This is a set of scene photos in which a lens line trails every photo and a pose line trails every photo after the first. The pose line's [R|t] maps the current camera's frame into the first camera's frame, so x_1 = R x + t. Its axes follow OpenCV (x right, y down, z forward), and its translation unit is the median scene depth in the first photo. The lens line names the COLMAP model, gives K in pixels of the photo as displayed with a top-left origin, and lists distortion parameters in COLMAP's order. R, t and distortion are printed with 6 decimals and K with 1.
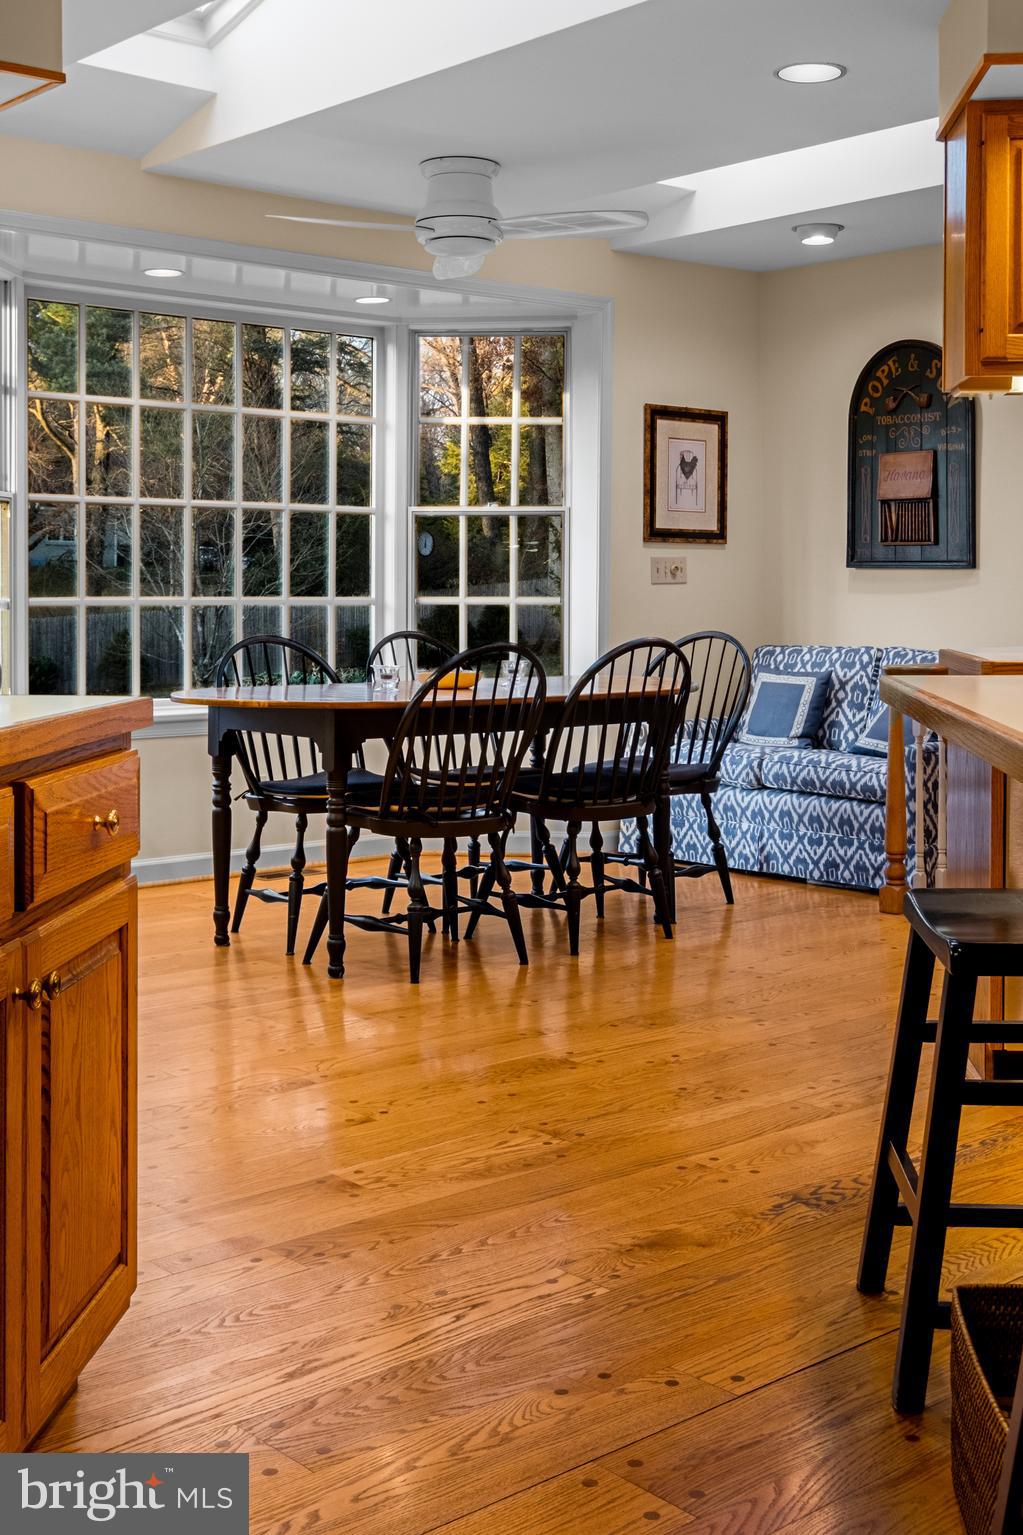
lens RADIAL K [[1846.5, 0, 511.5], [0, 1846.5, 767.5], [0, 0, 1]] dist [0.005386, -0.006288]
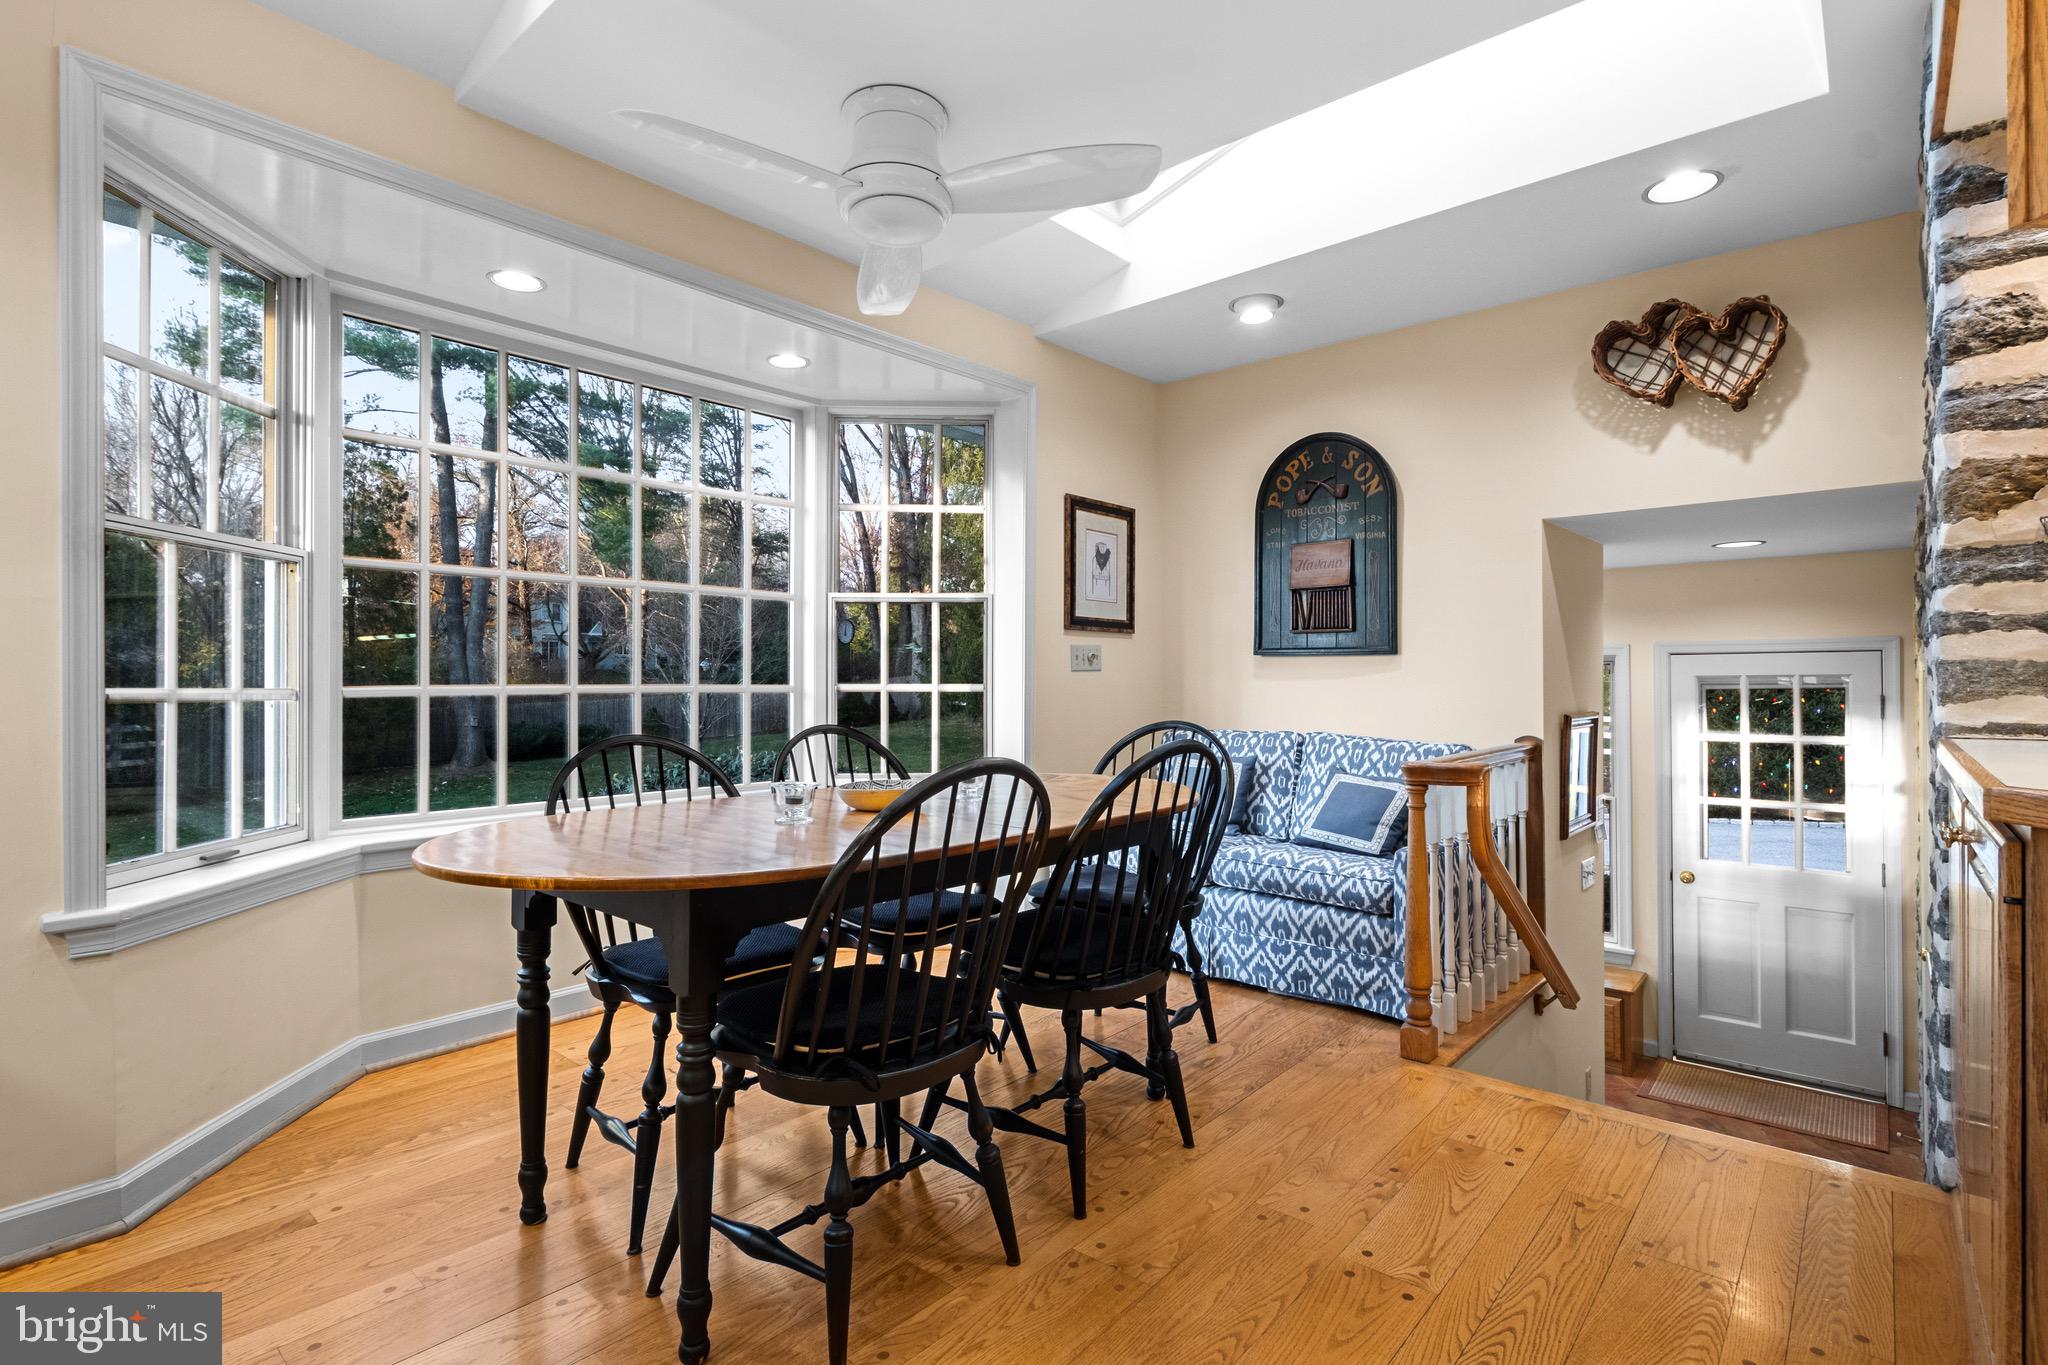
lens RADIAL K [[1026.9, 0, 1024.0], [0, 1026.9, 682.5], [0, 0, 1]] dist [0.027098, 0.000072]
pose [[0.990953, -0.004187, 0.134146, -0.028441], [0.017011, 0.995371, -0.094592, -0.044443], [-0.133129, 0.096018, 0.986437, 0.495265]]
